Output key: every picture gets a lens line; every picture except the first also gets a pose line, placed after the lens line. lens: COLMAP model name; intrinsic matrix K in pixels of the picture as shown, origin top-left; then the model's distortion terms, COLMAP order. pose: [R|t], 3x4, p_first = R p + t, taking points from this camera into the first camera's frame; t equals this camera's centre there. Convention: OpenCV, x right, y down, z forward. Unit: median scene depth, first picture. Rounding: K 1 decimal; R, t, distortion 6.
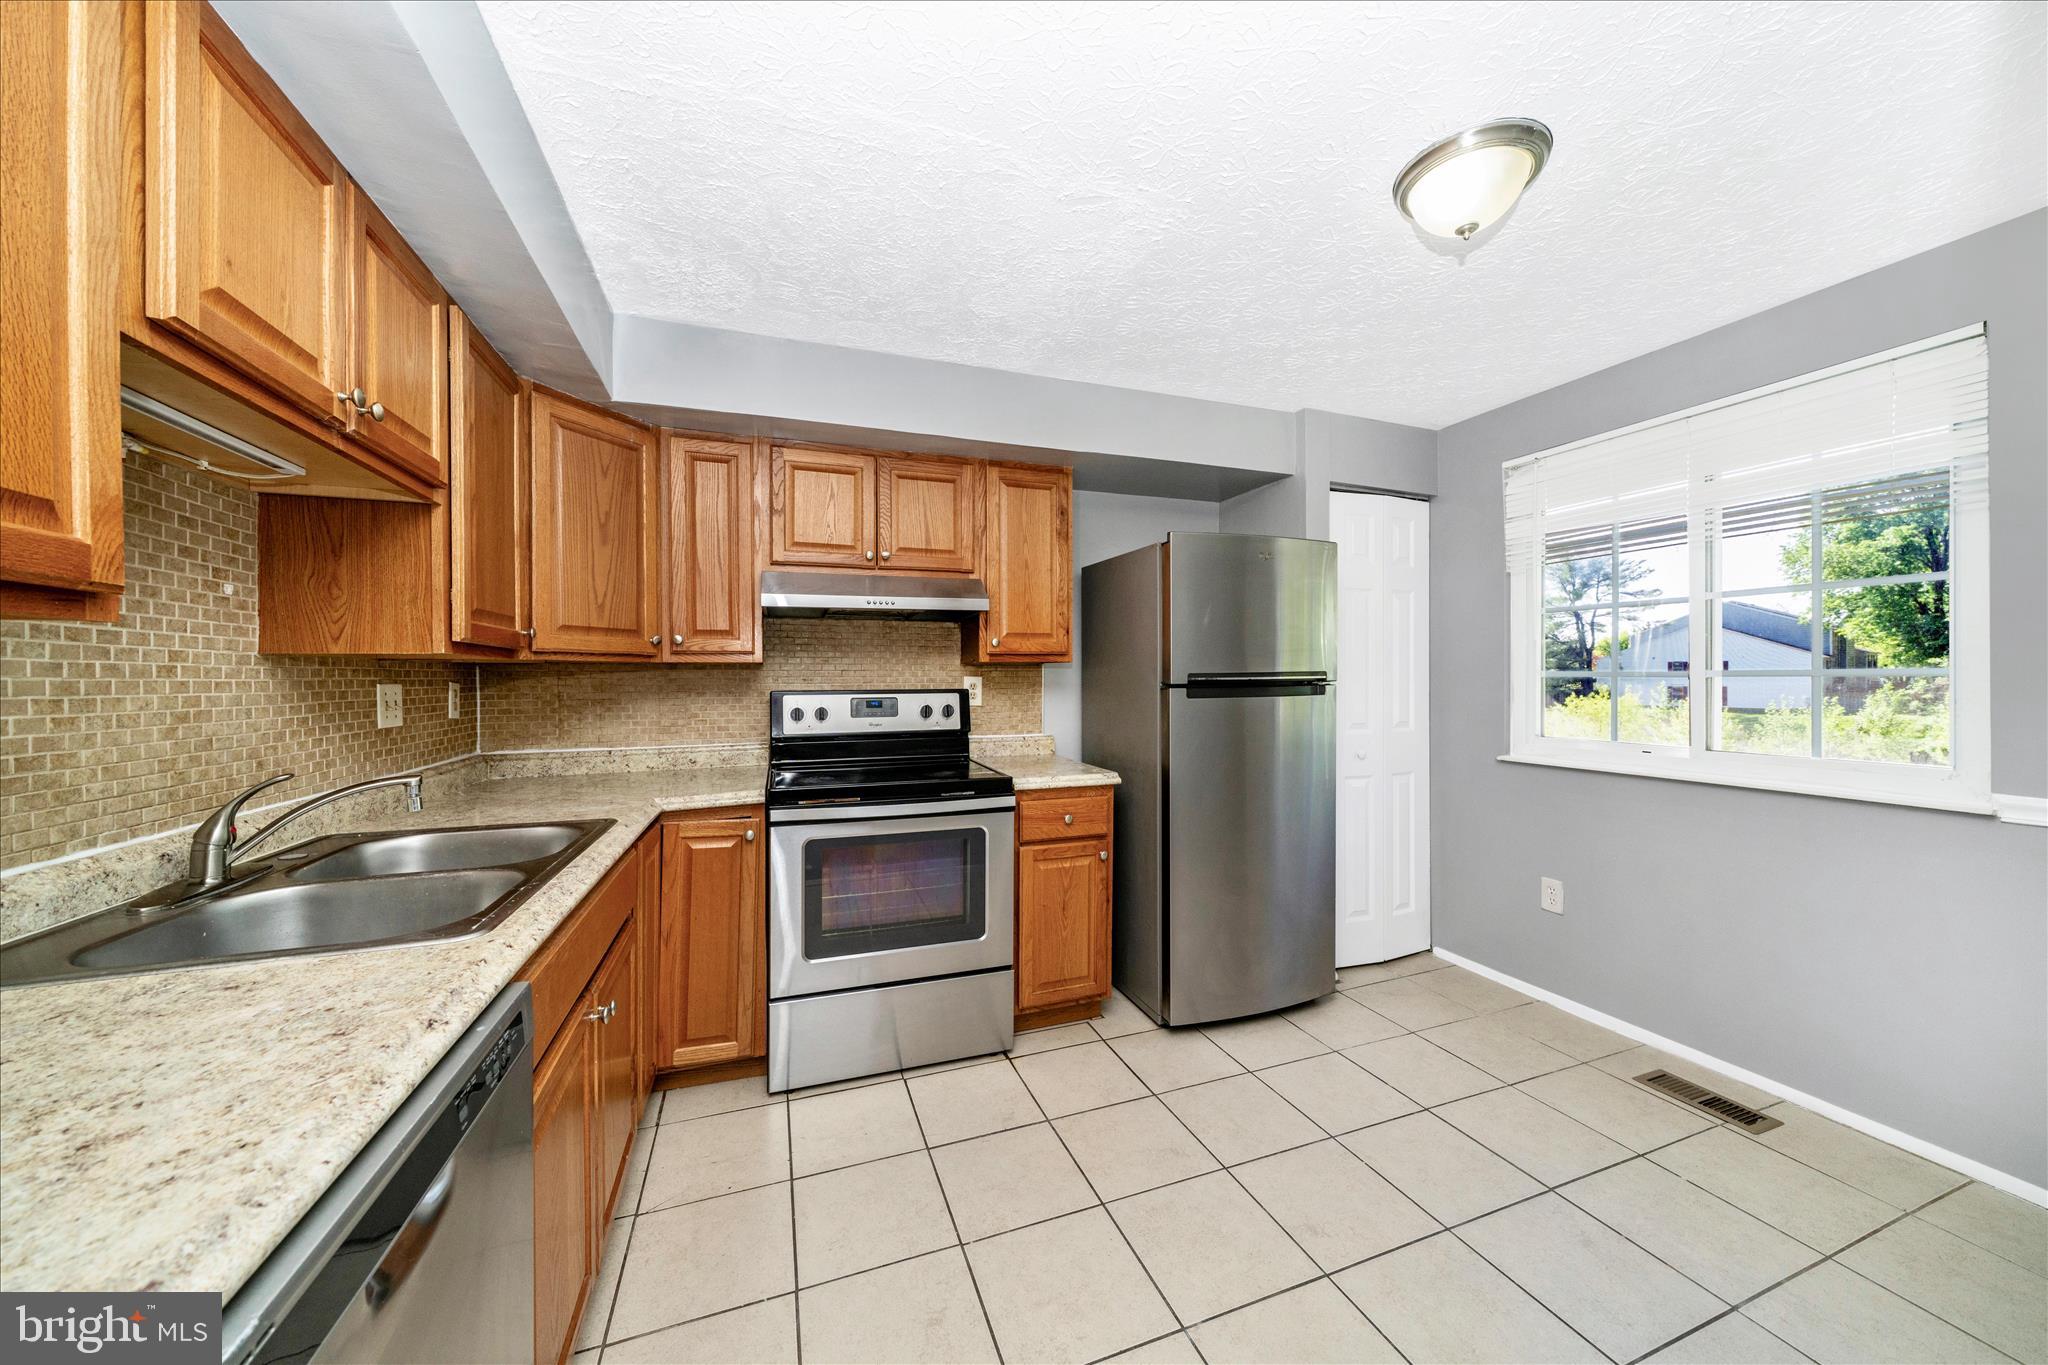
lens RADIAL K [[700.4, 0, 1024.0], [0, 700.4, 682.5], [0, 0, 1]] dist [-0.002135, -0.000254]
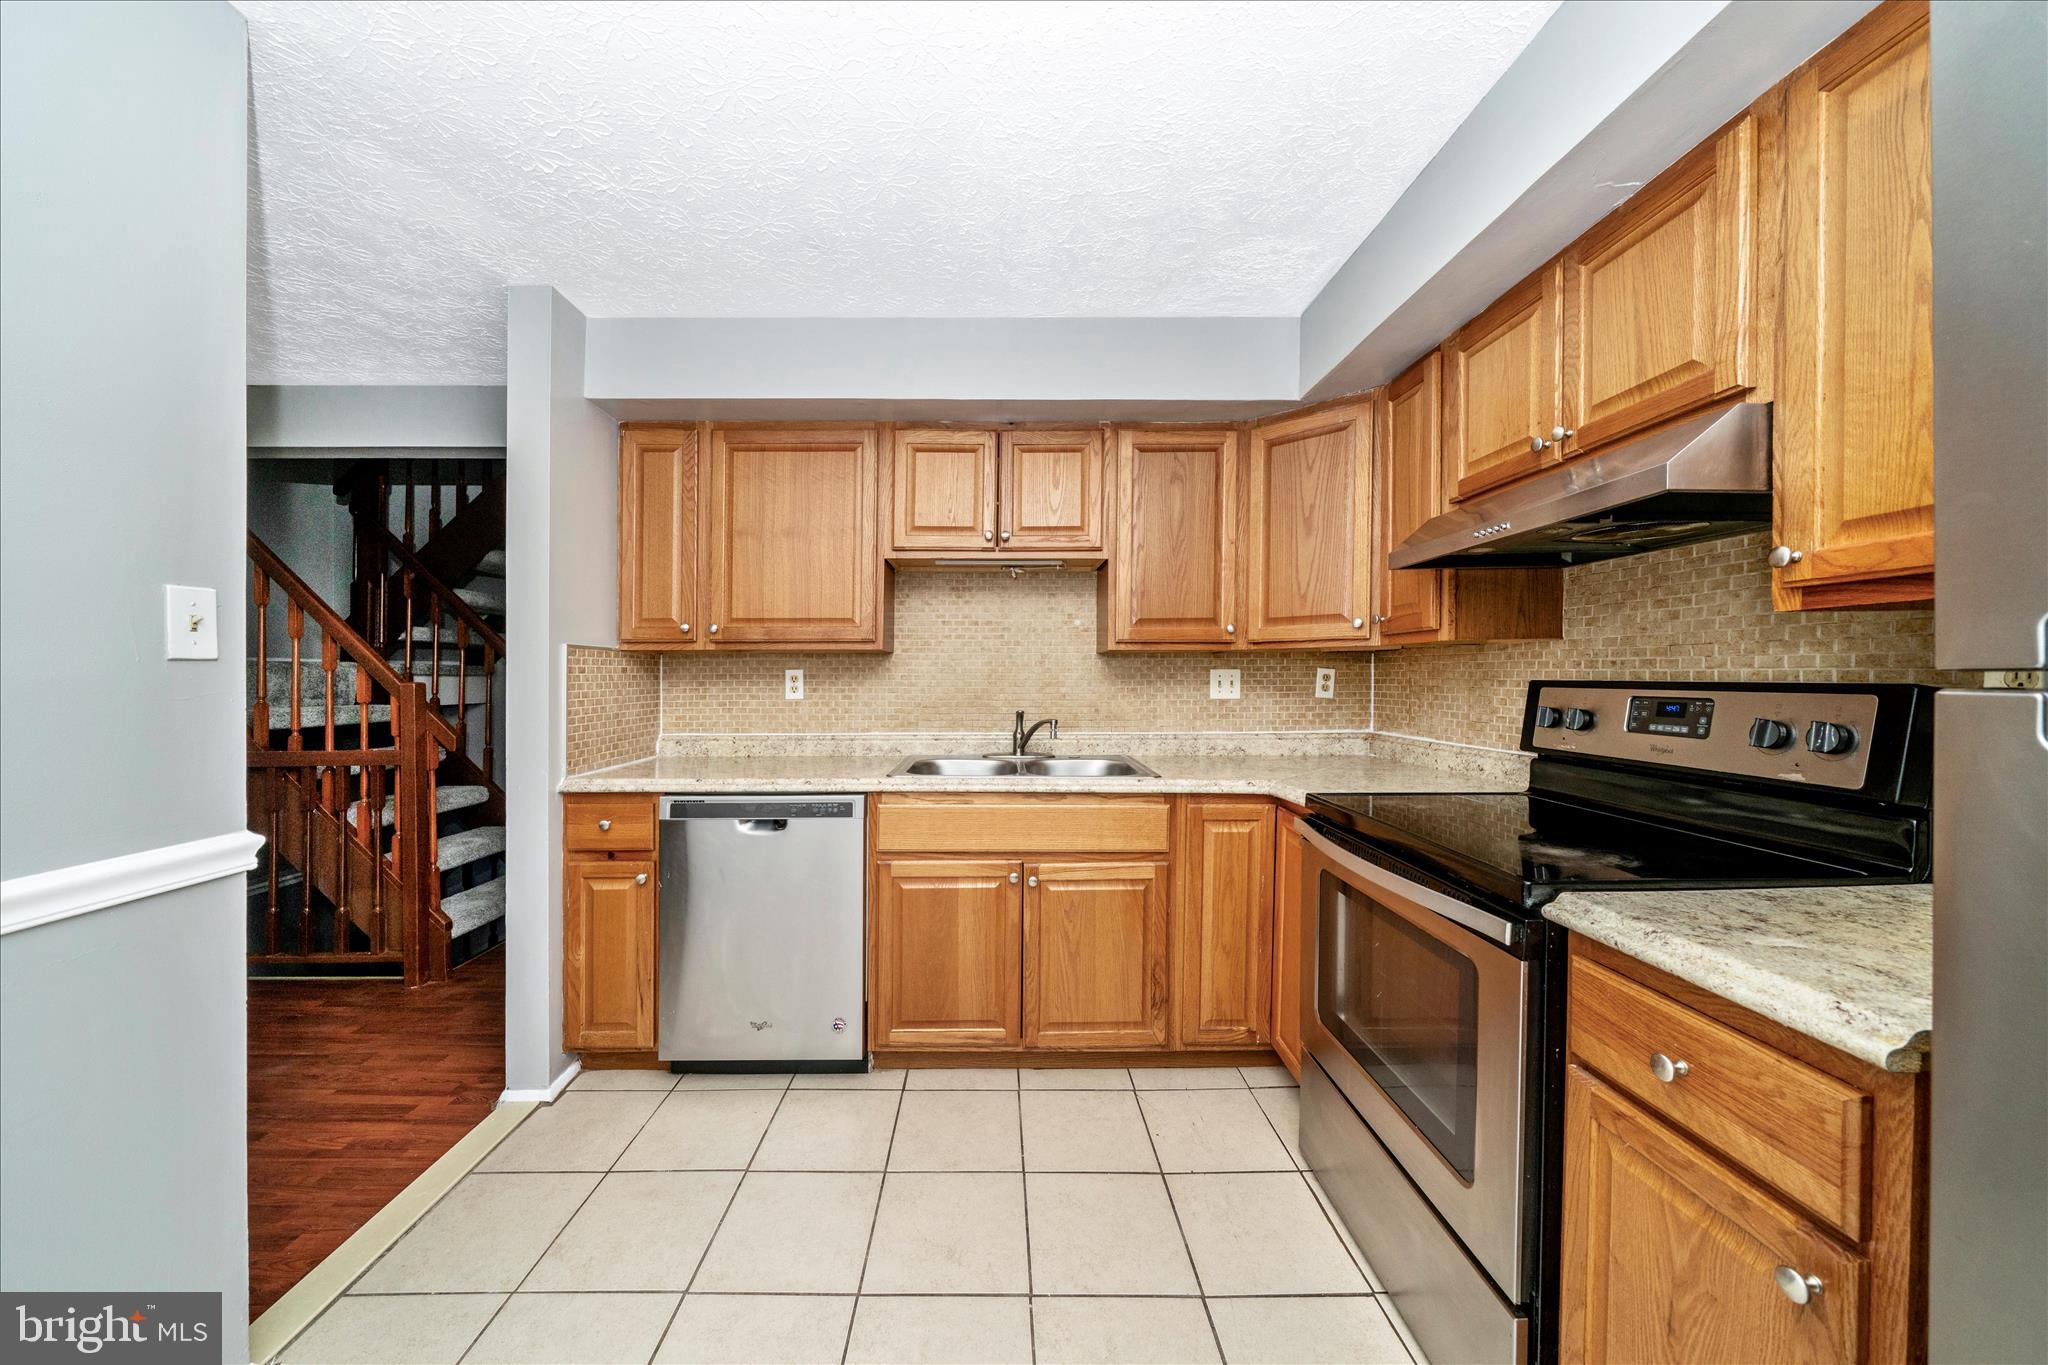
lens RADIAL K [[721.1, 0, 997.3], [0, 721.1, 684.2], [0, 0, 1]] dist [-0.000497, -0.000066]
pose [[-0.350975, 0.019907, -0.936173, 0.519536], [0.000763, 0.999780, 0.020973, 0.001339], [0.936385, 0.006647, -0.350912, 0.850576]]
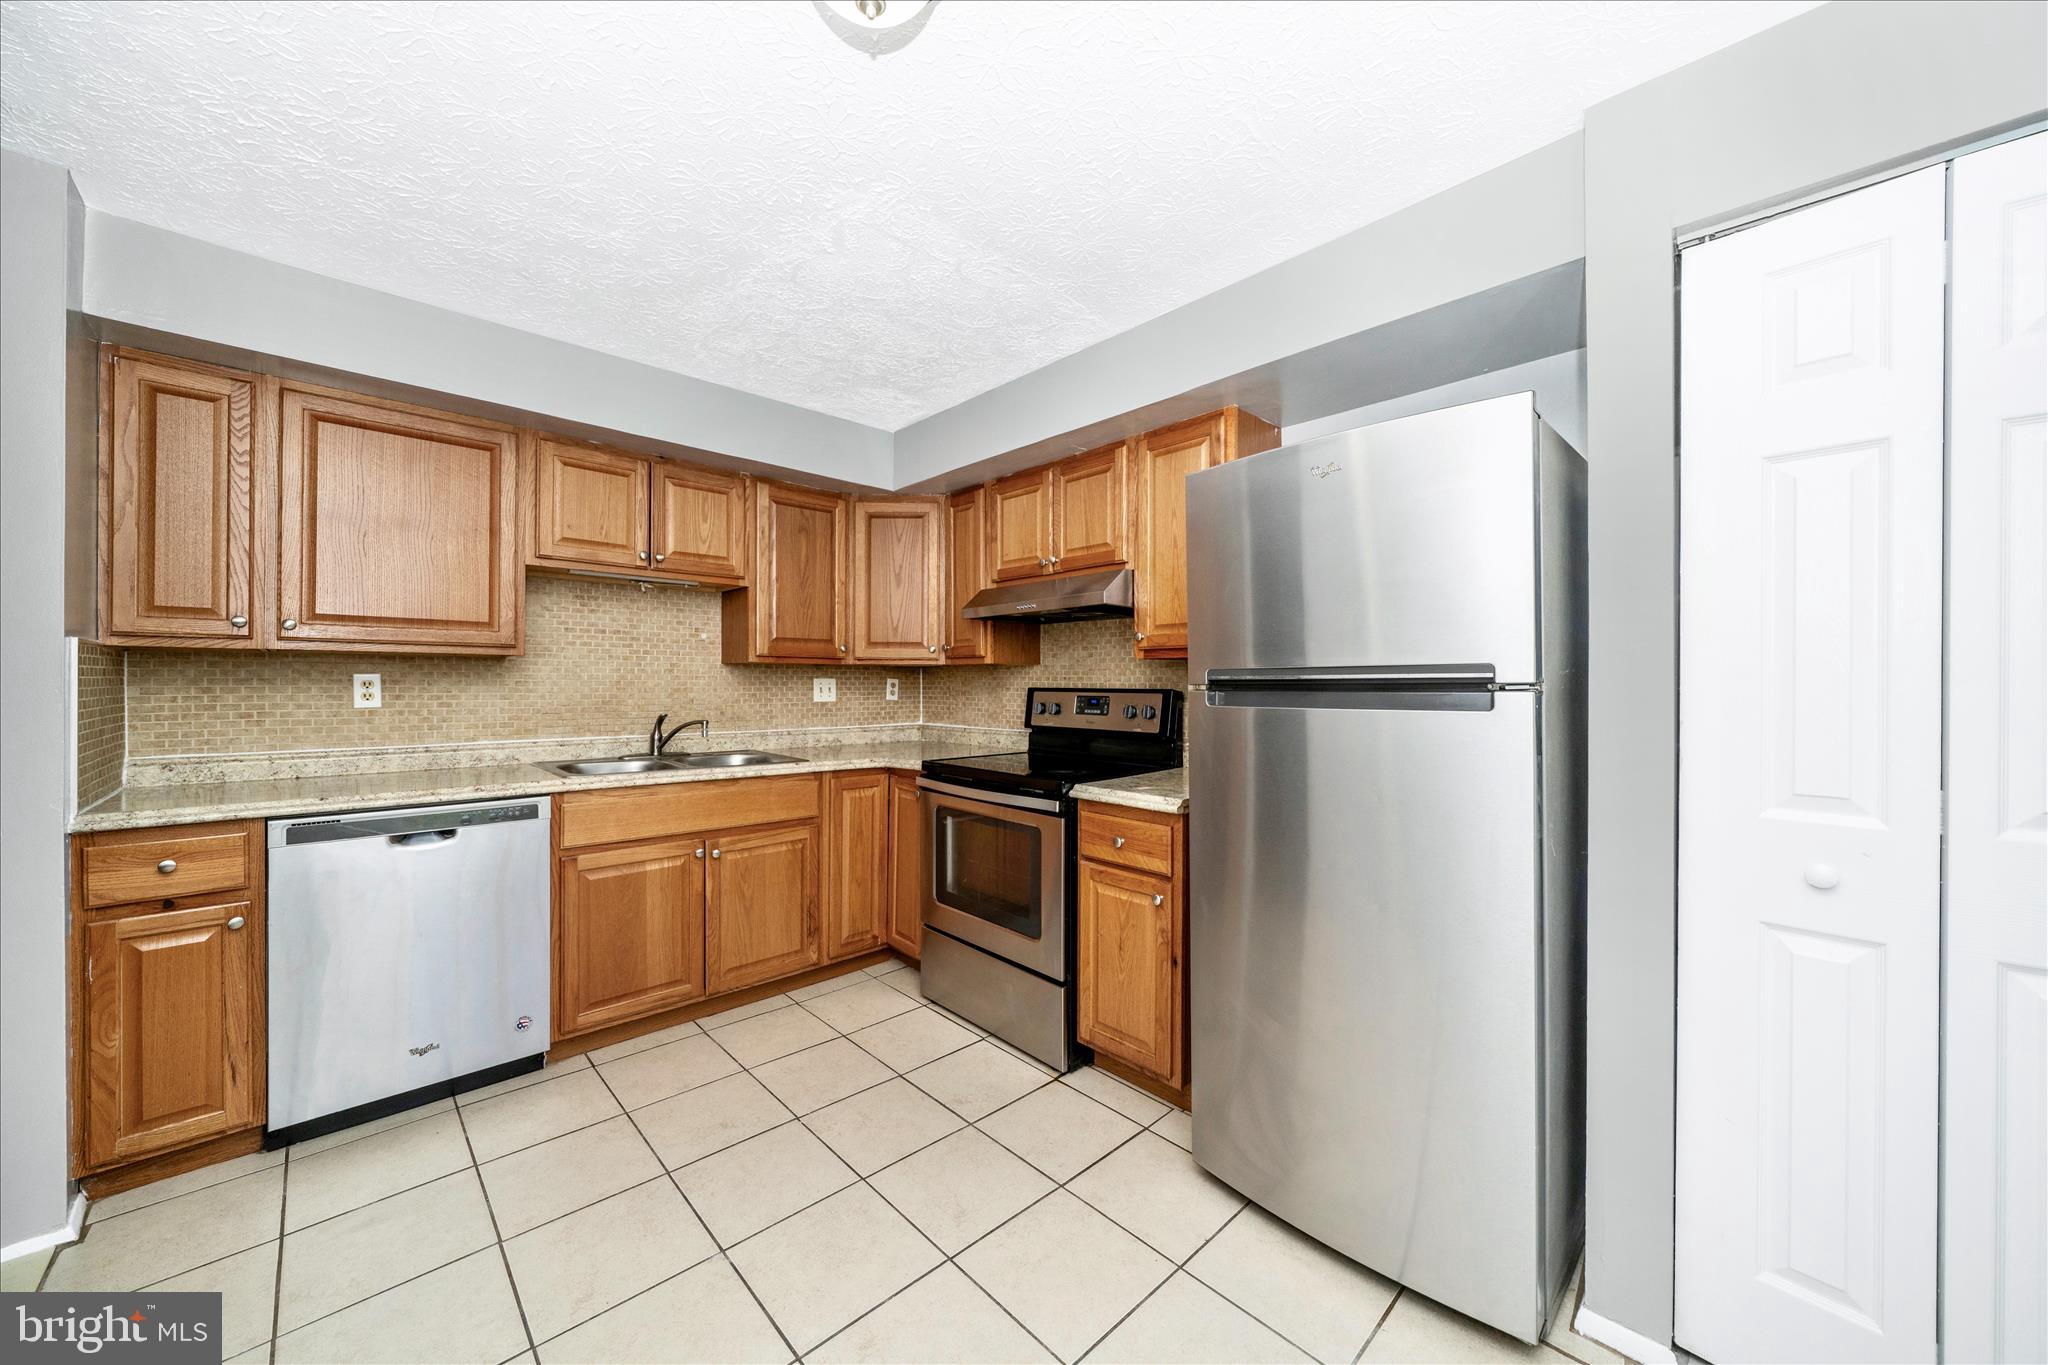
lens RADIAL K [[755.1, 0, 1029.0], [0, 755.1, 681.6], [0, 0, 1]] dist [-0.000828, 0.000087]
pose [[0.394853, 0.007988, -0.918710, 0.896435], [-0.012282, 0.999919, 0.003415, -0.002198], [0.918662, 0.009935, 0.394919, 0.556752]]
